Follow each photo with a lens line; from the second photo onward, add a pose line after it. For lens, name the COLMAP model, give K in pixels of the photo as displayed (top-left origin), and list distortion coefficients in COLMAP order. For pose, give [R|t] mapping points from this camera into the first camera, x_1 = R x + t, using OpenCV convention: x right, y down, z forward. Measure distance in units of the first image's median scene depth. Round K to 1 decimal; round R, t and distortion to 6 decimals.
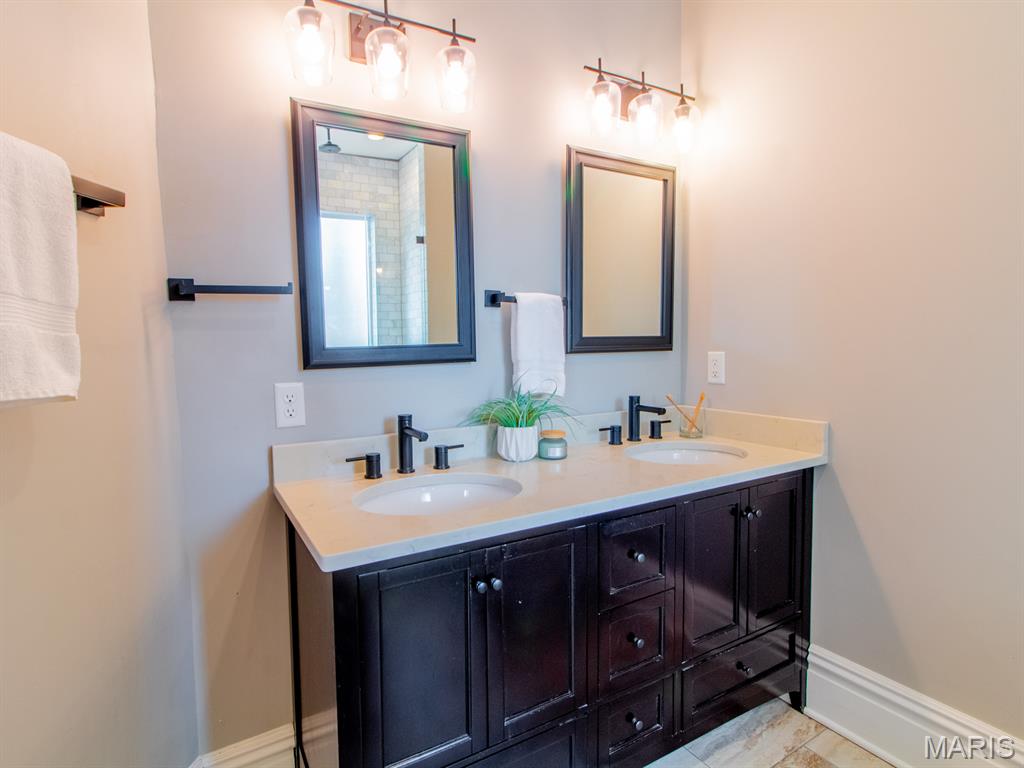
lens RADIAL K [[538.1, 0, 508.7], [0, 538.1, 380.3], [0, 0, 1]] dist [0.002833, 0.001139]
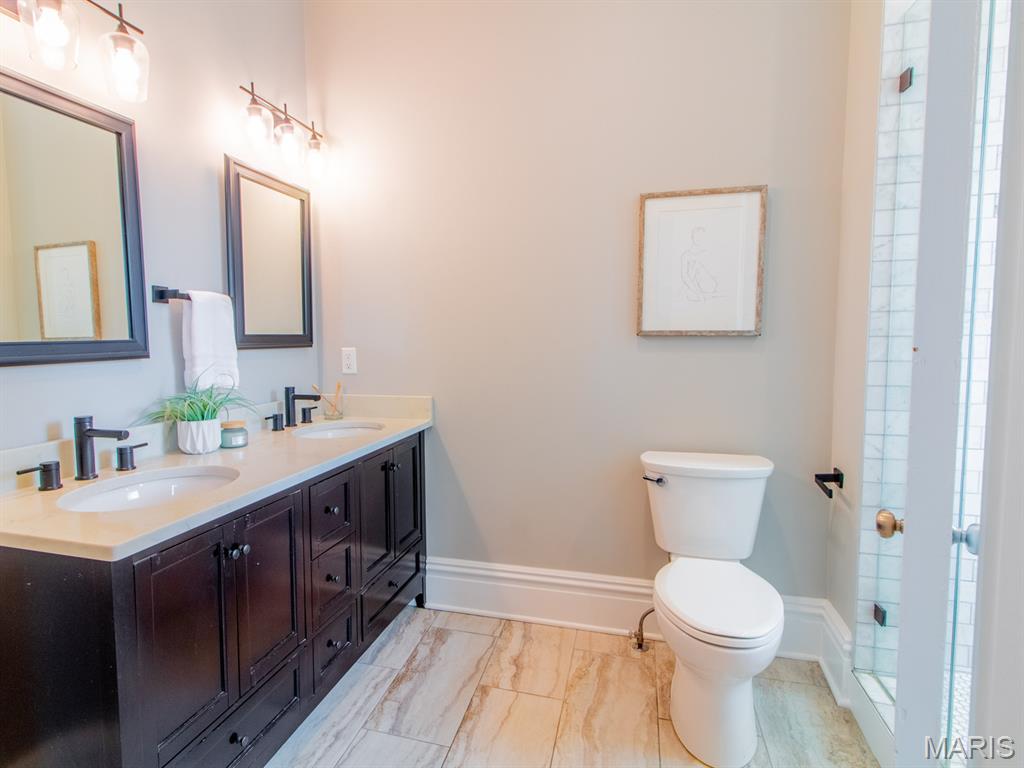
lens RADIAL K [[538.1, 0, 510.0], [0, 538.1, 380.4], [0, 0, 1]] dist [0.002833, 0.001139]
pose [[0.693370, -0.047303, 0.719028, -0.288106], [0.045973, 0.998714, 0.021370, 0.013611], [-0.719114, 0.018239, 0.694653, -0.138045]]
